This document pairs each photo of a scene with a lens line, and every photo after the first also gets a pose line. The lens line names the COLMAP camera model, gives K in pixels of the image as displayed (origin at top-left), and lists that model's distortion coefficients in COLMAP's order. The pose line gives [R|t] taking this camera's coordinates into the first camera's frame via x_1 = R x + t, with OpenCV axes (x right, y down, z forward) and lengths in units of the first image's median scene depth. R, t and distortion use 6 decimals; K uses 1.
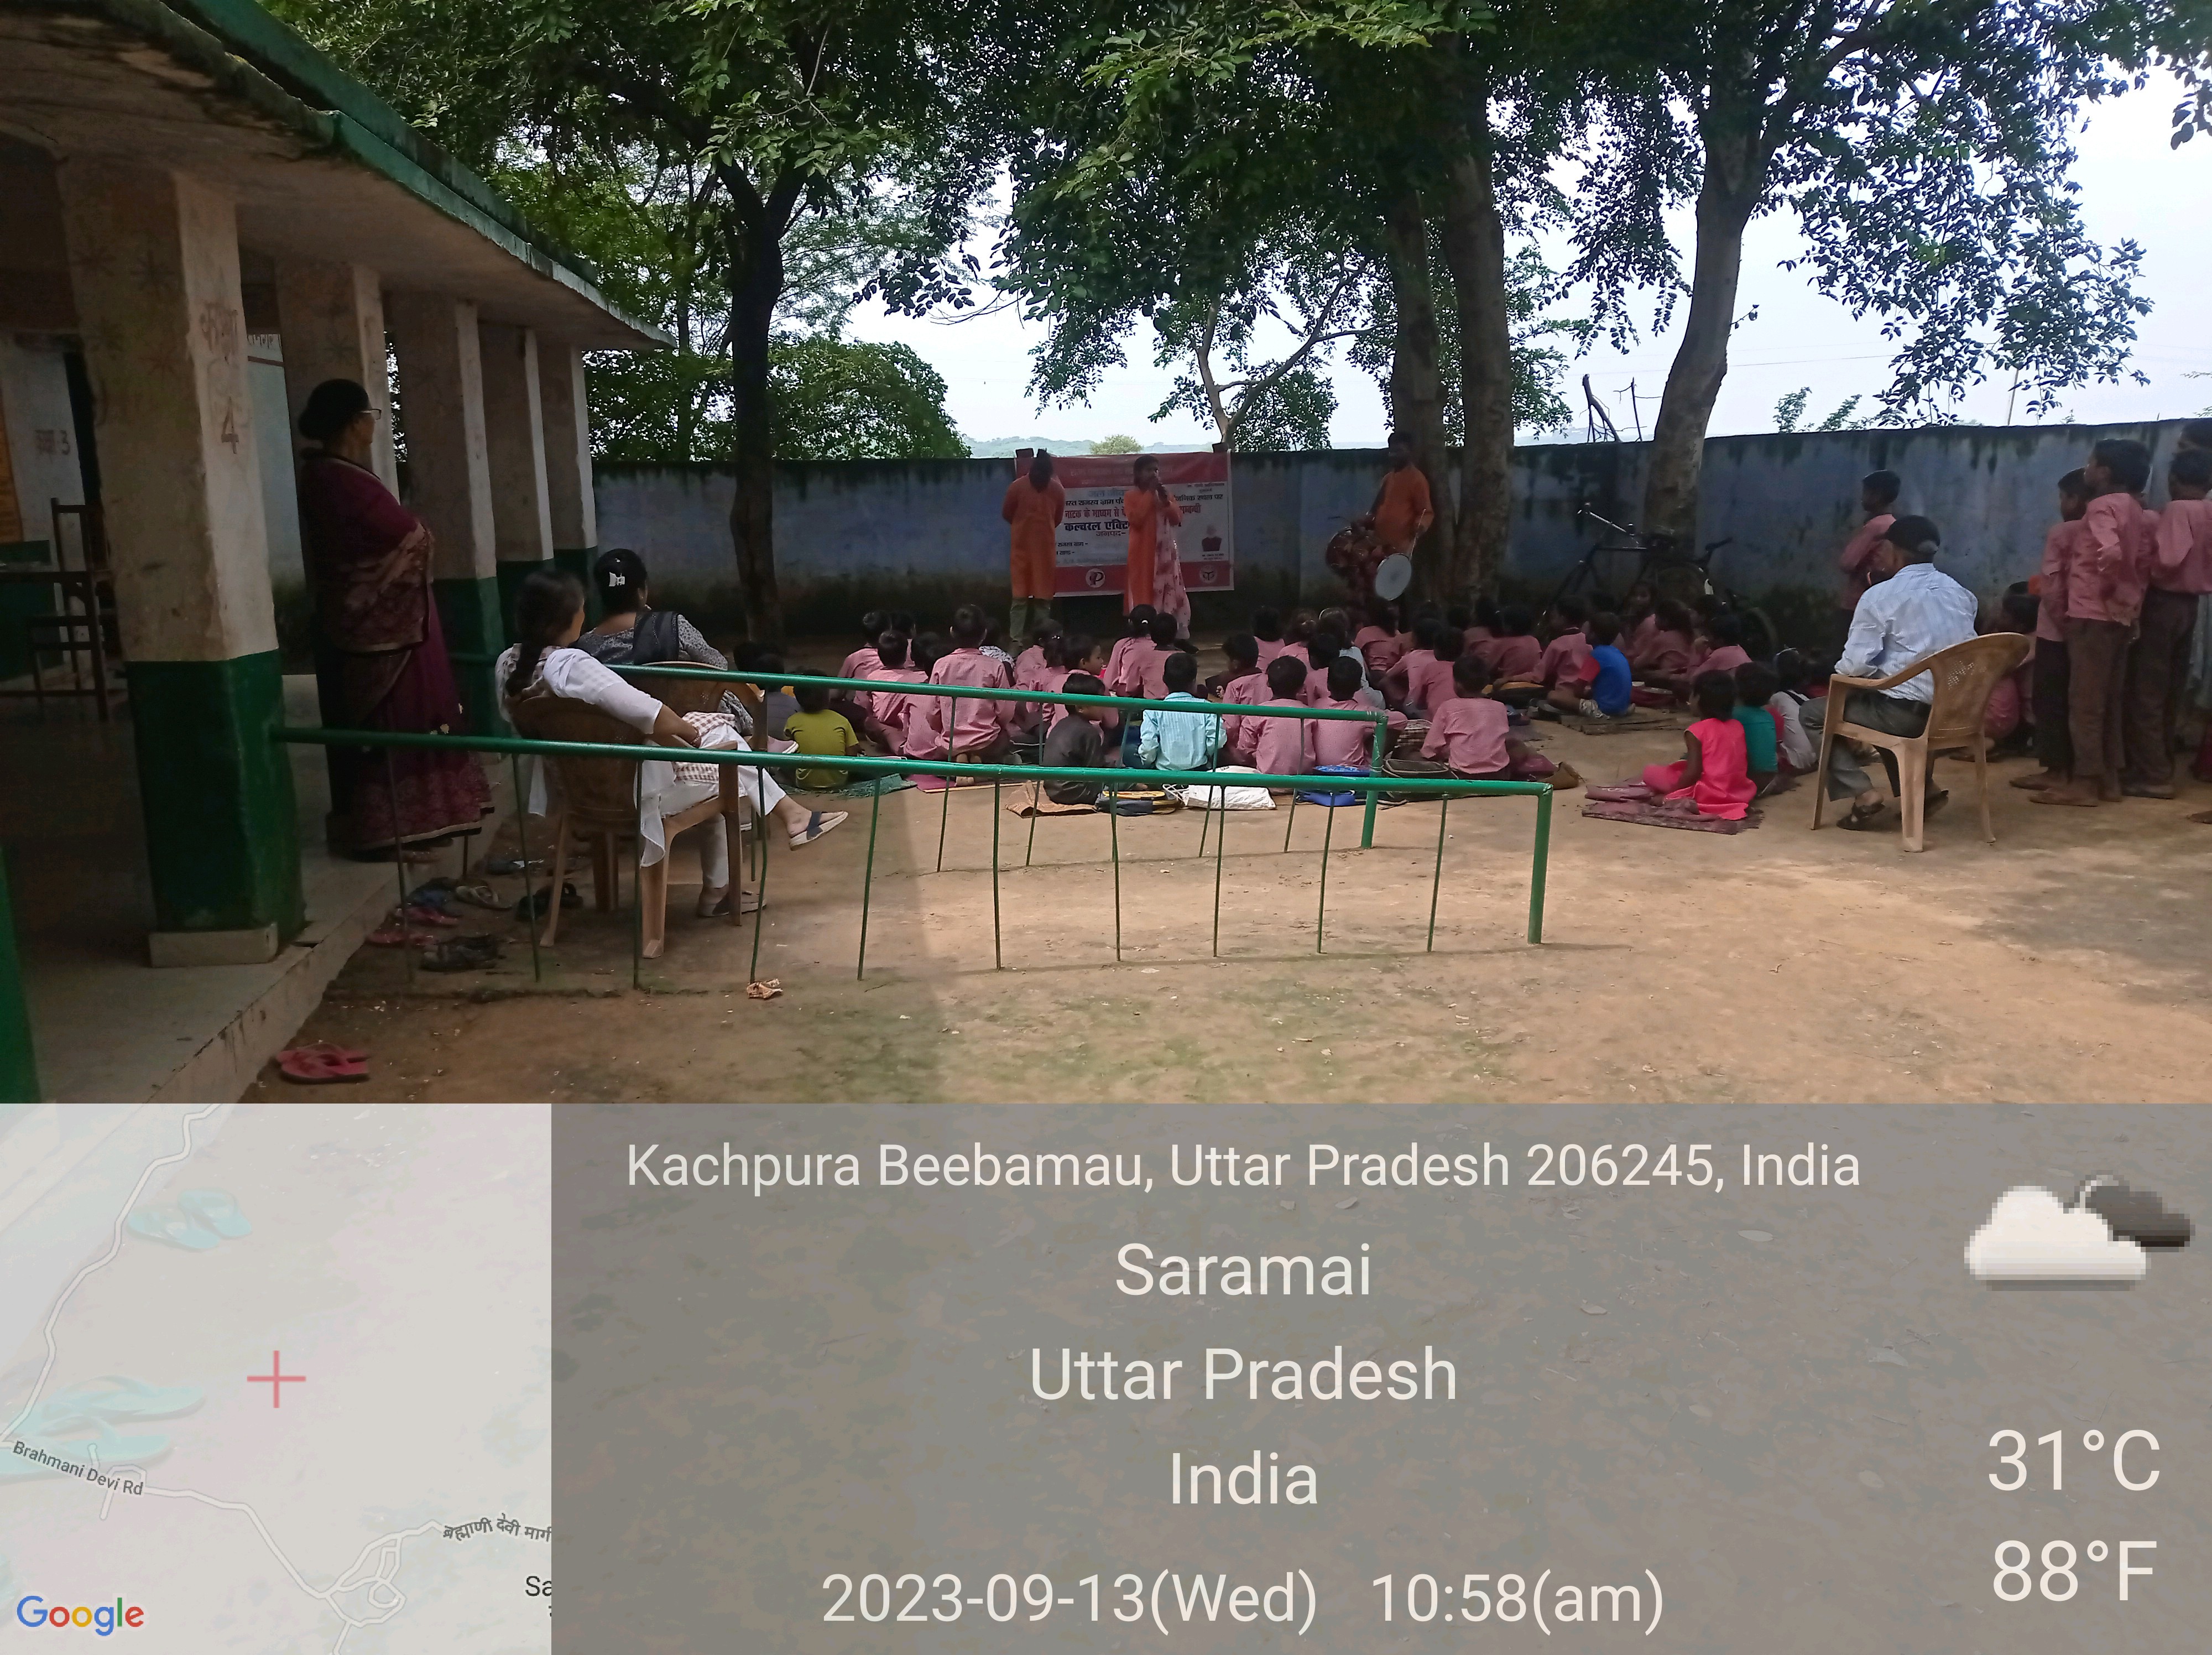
lens RADIAL K [[1645.5, 0, 1104.3], [0, 1645.5, 833.4], [0, 0, 1]] dist [0.112133, -0.193141]
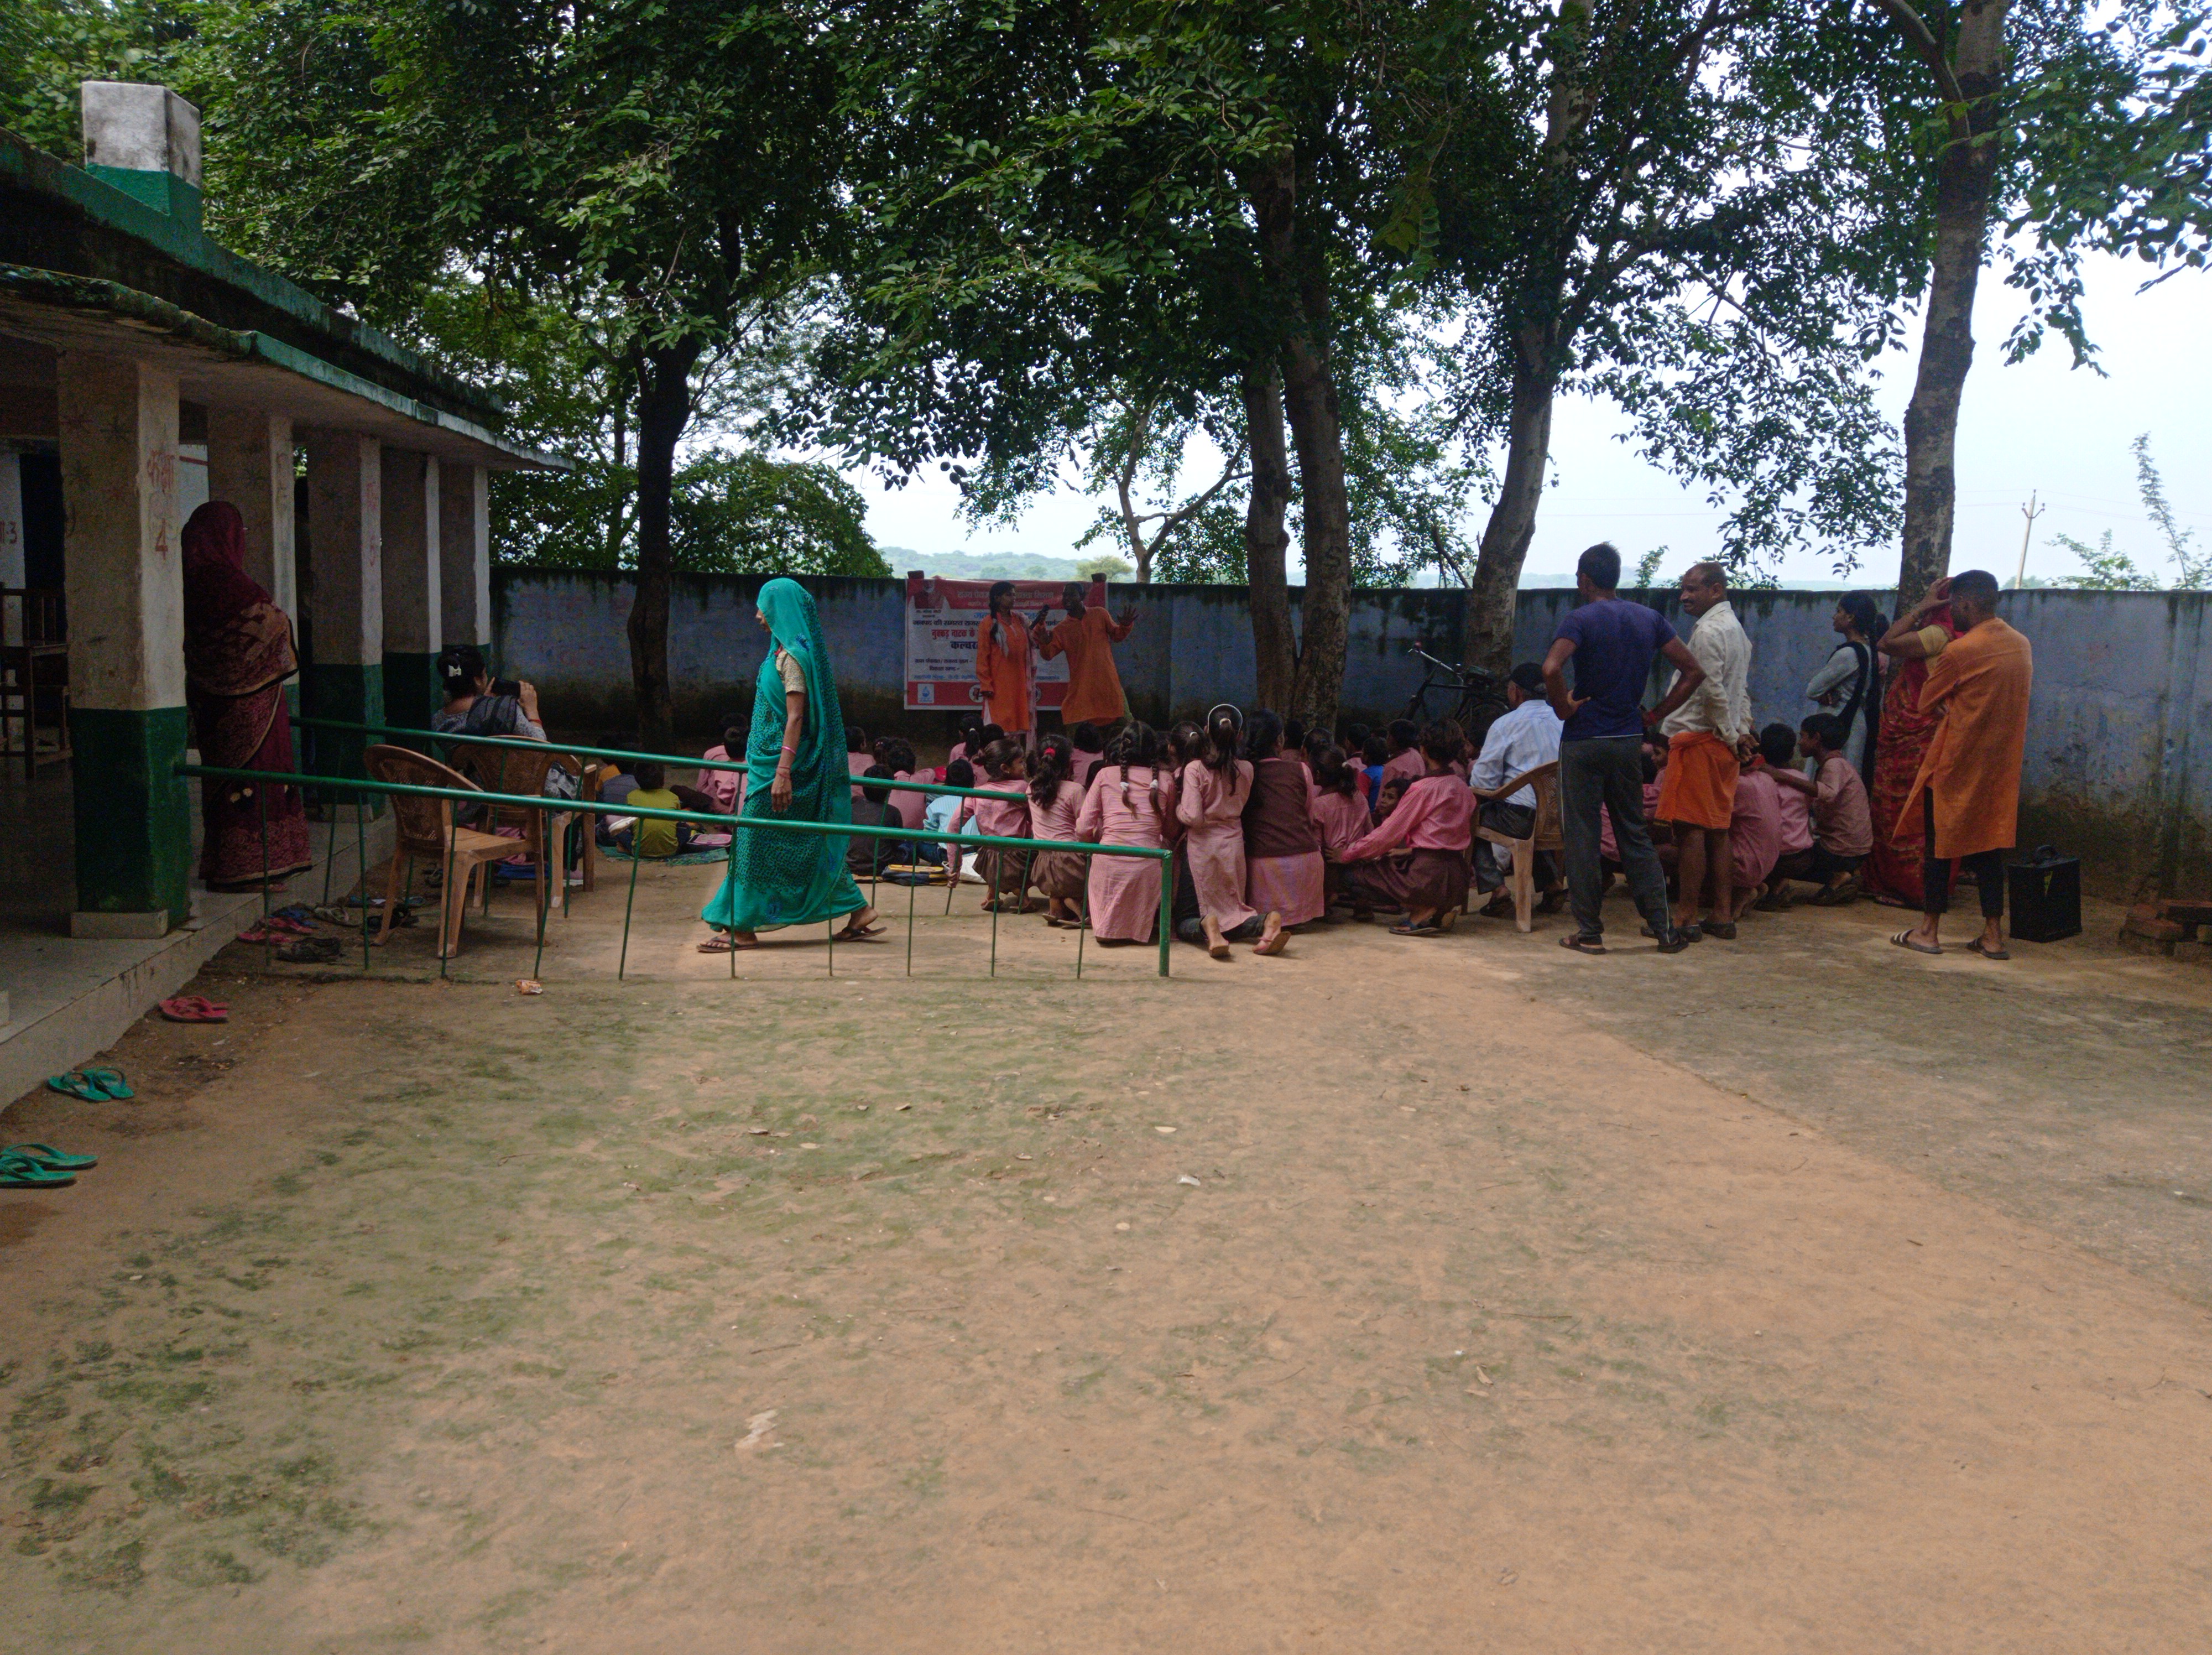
lens RADIAL K [[1798.9, 0, 1113.0], [0, 1798.9, 833.2], [0, 0, 1]] dist [0.105097, -0.194189]
pose [[0.999160, 0.039488, 0.010933, 0.082500], [-0.038448, 0.995810, -0.082965, 0.029805], [-0.014164, 0.082475, 0.996492, -0.160068]]
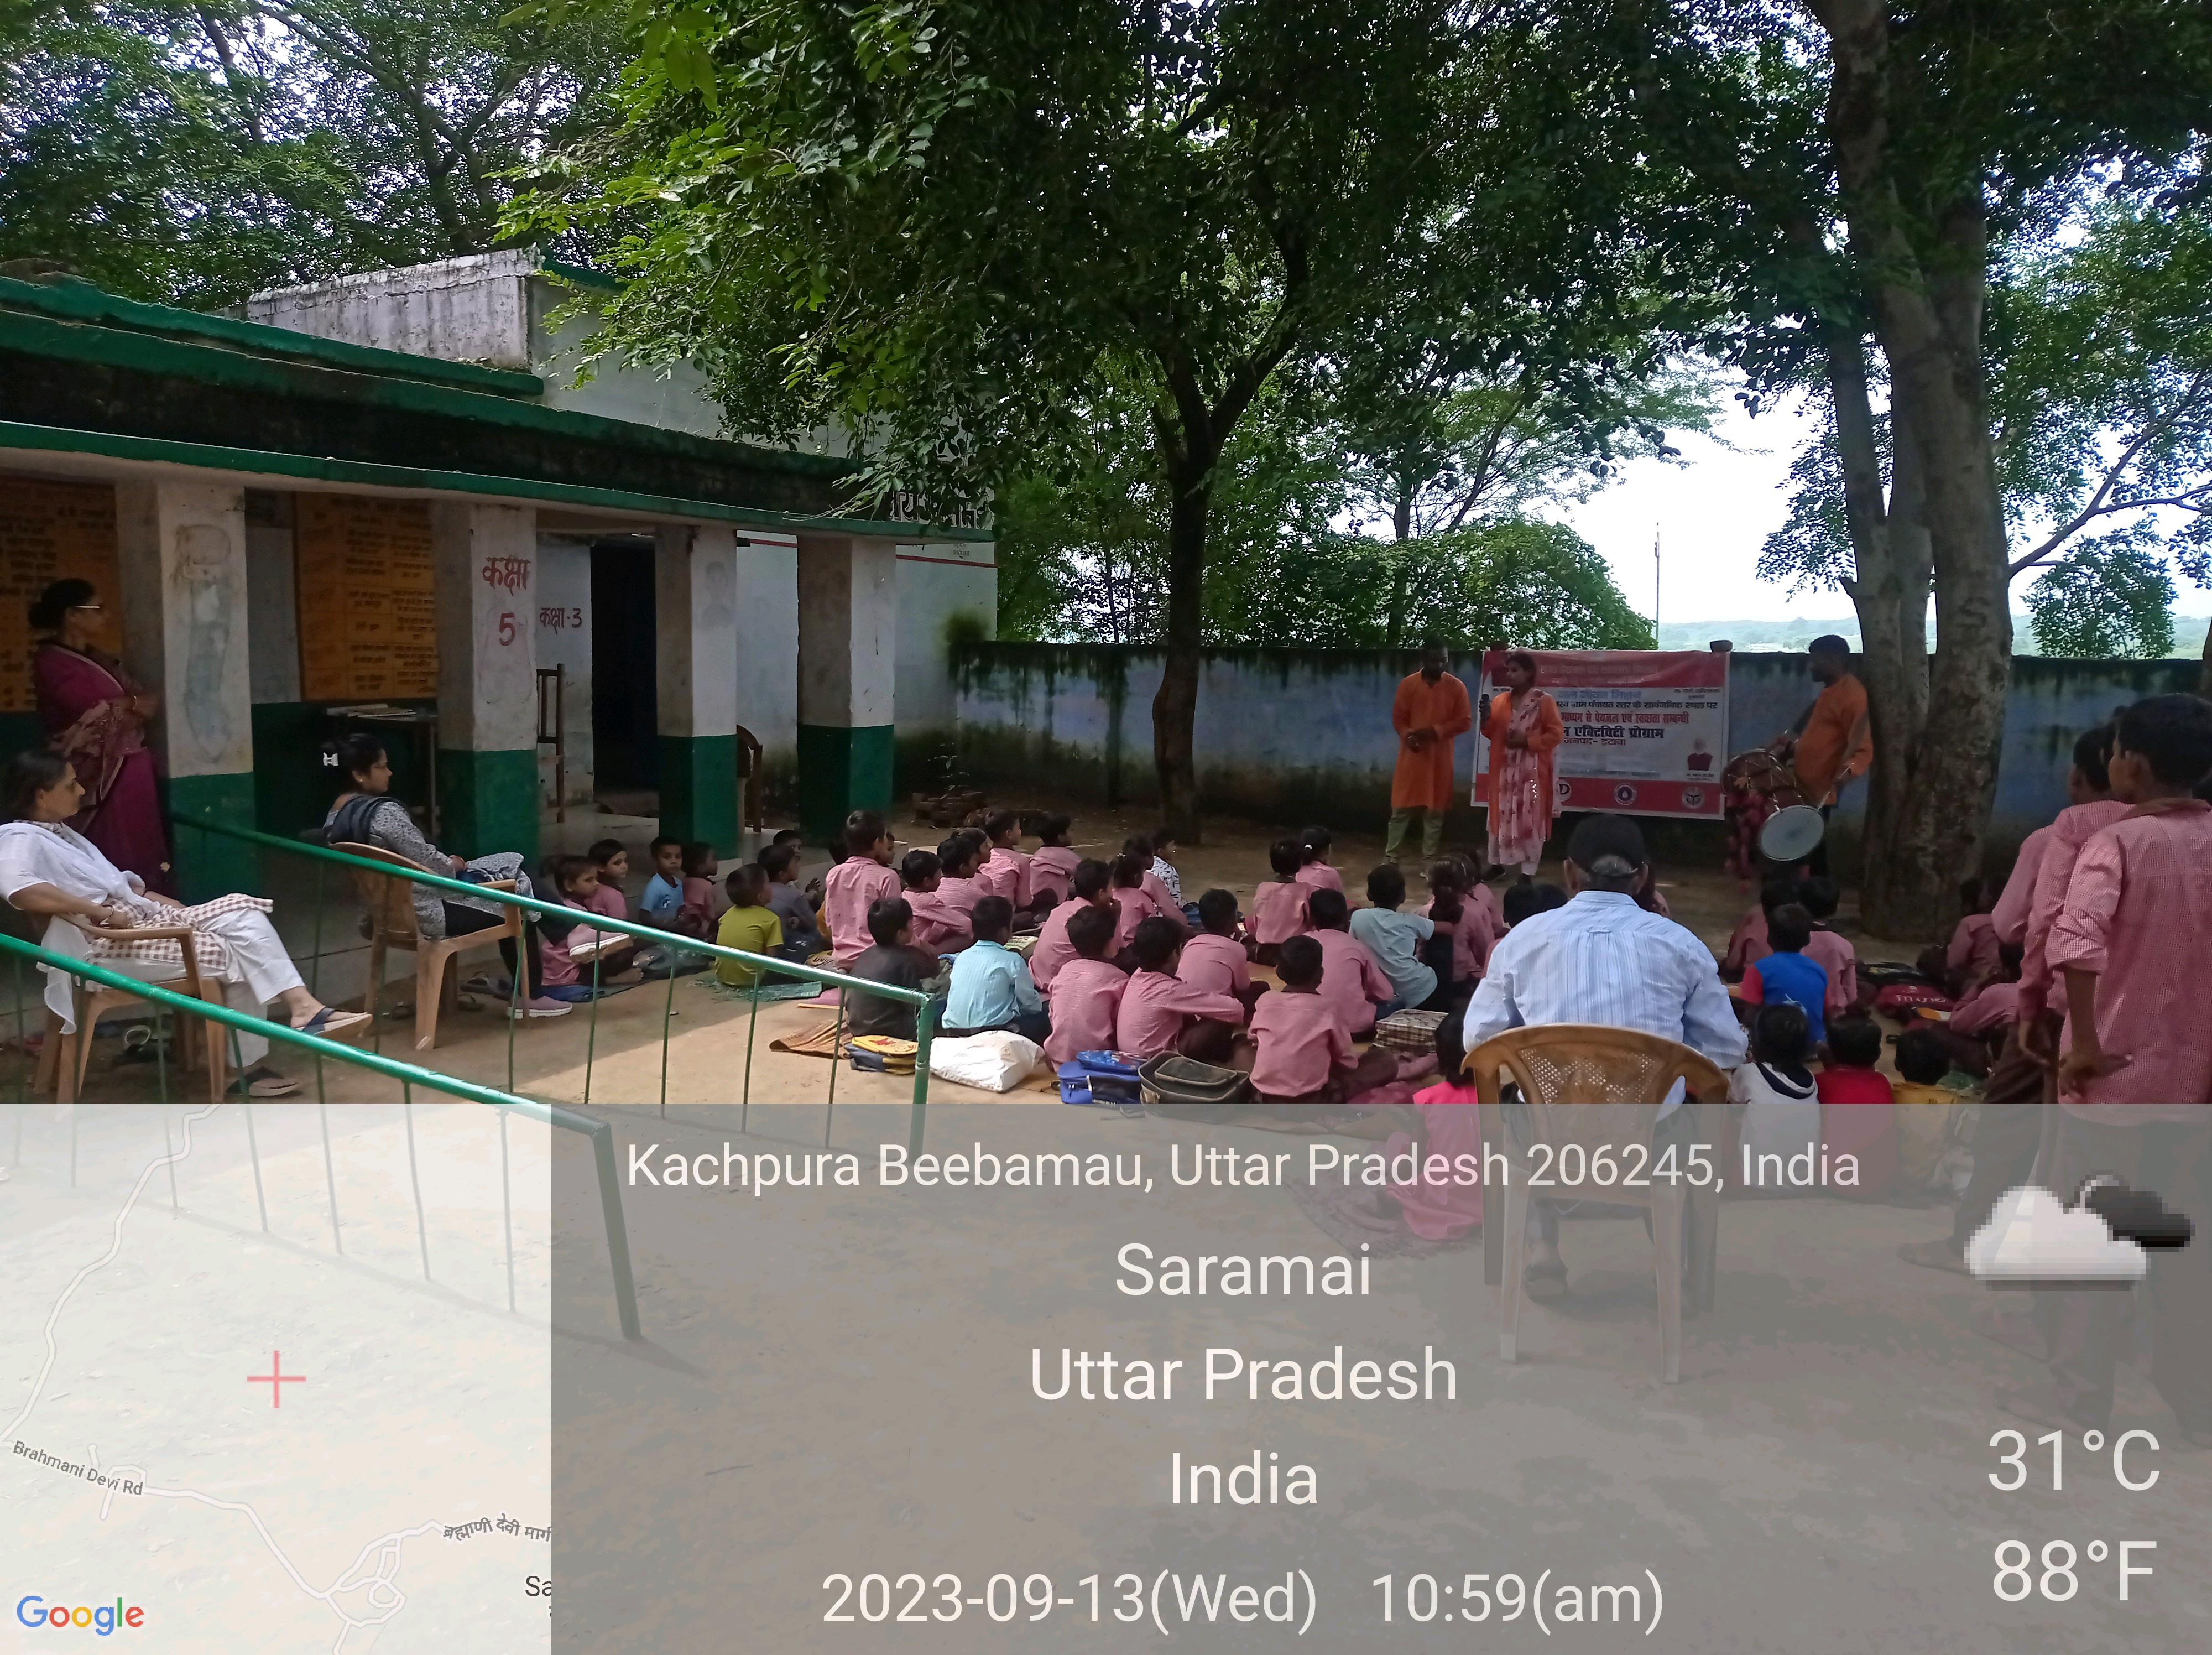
lens RADIAL K [[1645.5, 0, 1104.3], [0, 1645.5, 833.4], [0, 0, 1]] dist [0.112133, -0.193141]
pose [[0.813001, 0.096305, -0.574243, 0.341619], [-0.153564, 0.986774, -0.051923, -0.060742], [0.561647, 0.130396, 0.817037, 0.198128]]
